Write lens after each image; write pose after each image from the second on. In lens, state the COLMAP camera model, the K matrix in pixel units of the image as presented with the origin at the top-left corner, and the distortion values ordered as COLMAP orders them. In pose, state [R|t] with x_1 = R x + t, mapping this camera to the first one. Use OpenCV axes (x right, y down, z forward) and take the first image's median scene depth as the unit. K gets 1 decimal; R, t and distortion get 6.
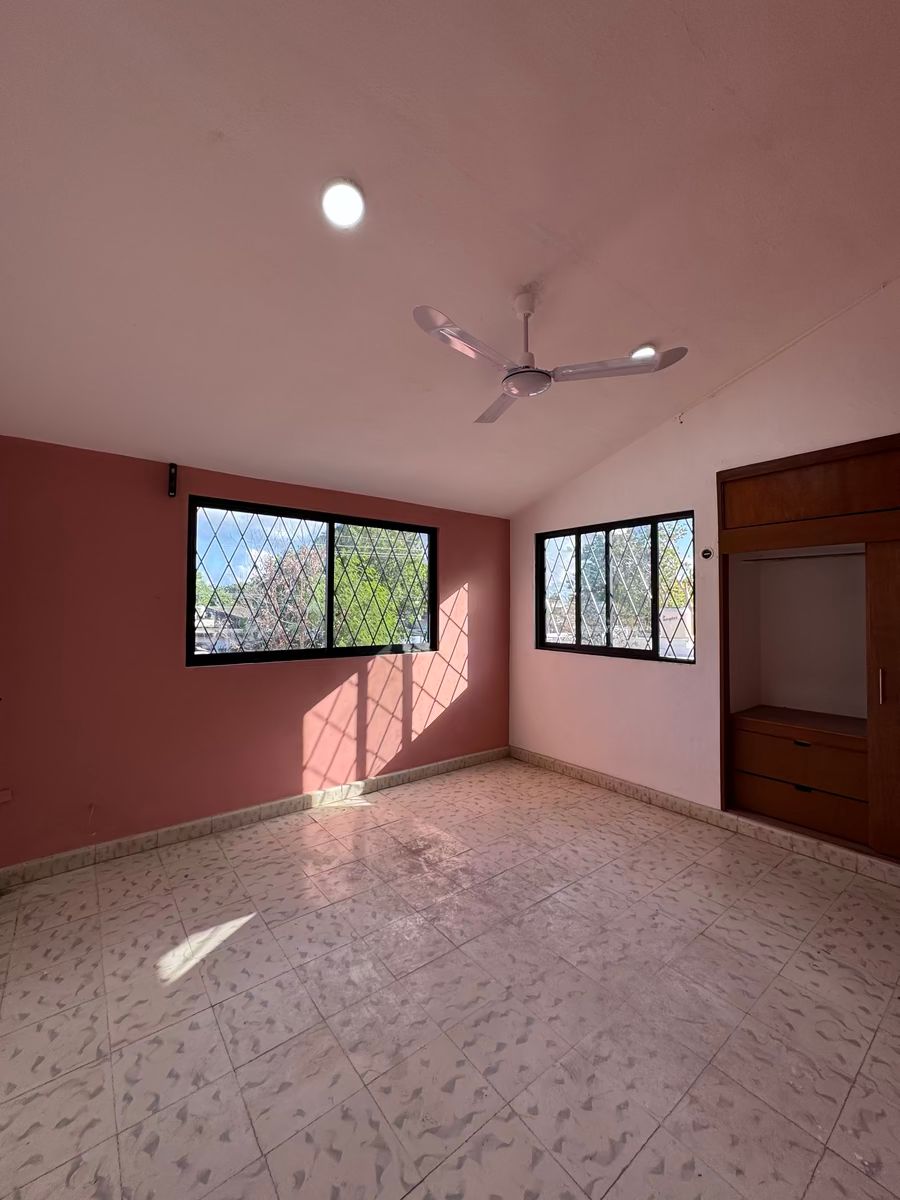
lens RADIAL K [[482.1, 0, 450.2], [0, 482.1, 599.8], [0, 0, 1]] dist [-0.002656, 0.001101]
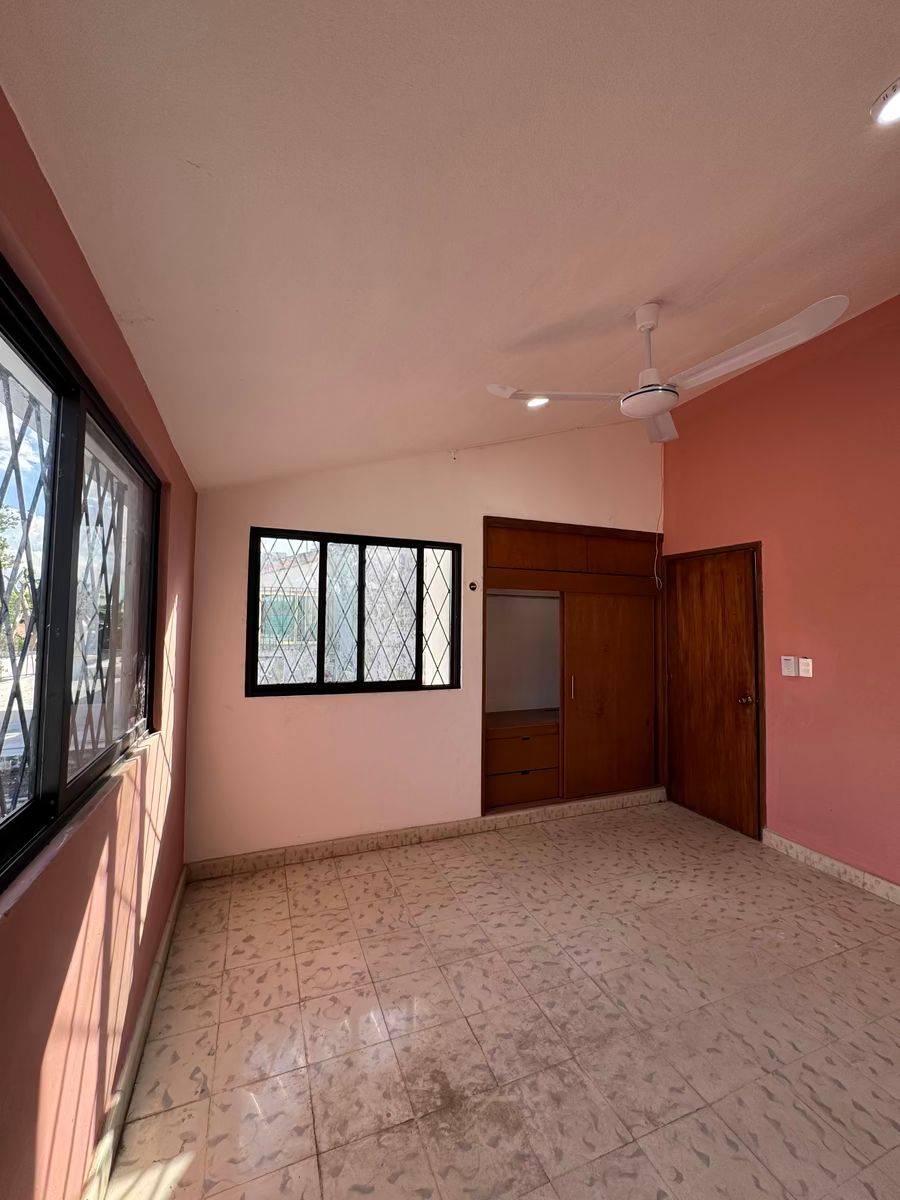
lens RADIAL K [[482.1, 0, 449.7], [0, 482.1, 598.4], [0, 0, 1]] dist [-0.002656, 0.001101]
pose [[0.283711, 0.043969, 0.957901, -0.559929], [-0.027662, 0.998908, -0.037658, -0.025760], [-0.958511, -0.015814, 0.284618, 0.767331]]
